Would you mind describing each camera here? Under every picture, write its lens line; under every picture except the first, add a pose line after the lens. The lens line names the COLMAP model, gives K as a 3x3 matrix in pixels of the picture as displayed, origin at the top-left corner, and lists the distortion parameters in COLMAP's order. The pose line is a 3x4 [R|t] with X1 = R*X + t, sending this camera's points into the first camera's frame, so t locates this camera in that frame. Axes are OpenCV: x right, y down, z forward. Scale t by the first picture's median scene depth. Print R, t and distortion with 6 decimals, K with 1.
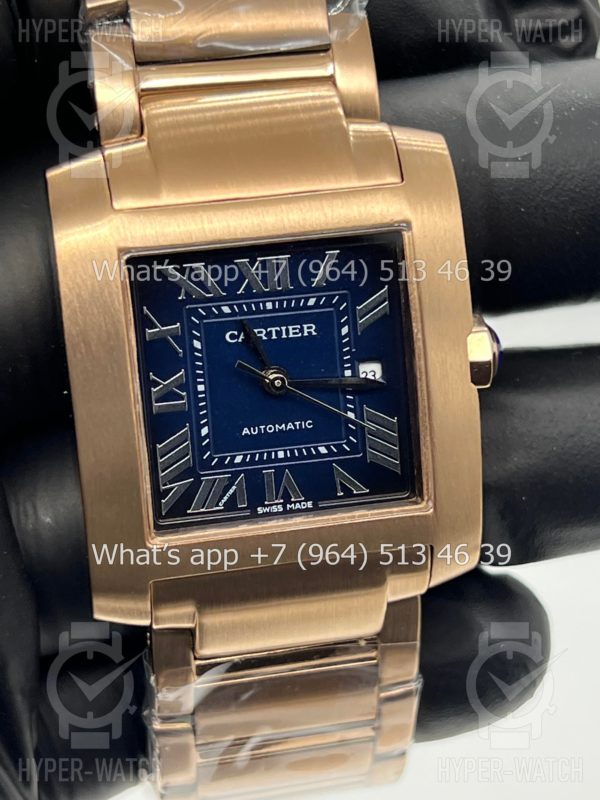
lens RADIAL K [[1813.8, 0, 313.4], [0, 1813.8, 413.0], [0, 0, 1]] dist [0.228609, 0.000000]
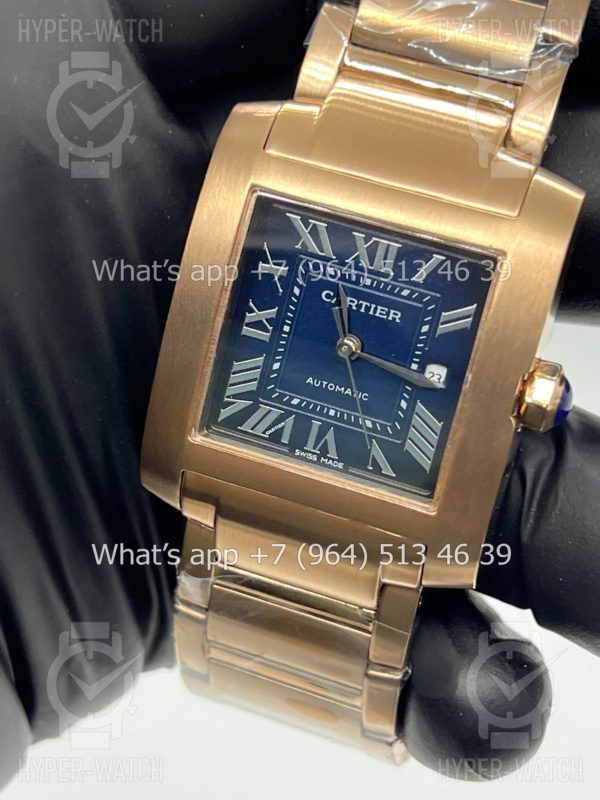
lens RADIAL K [[1813.8, 0, 296.6], [0, 1813.8, 394.8], [0, 0, 1]] dist [0.228609, 0.000000]
pose [[0.850067, 0.365839, -0.378878, 0.378235], [-0.381804, 0.923575, 0.035158, -0.017684], [0.362784, 0.114770, 0.924779, -0.028660]]
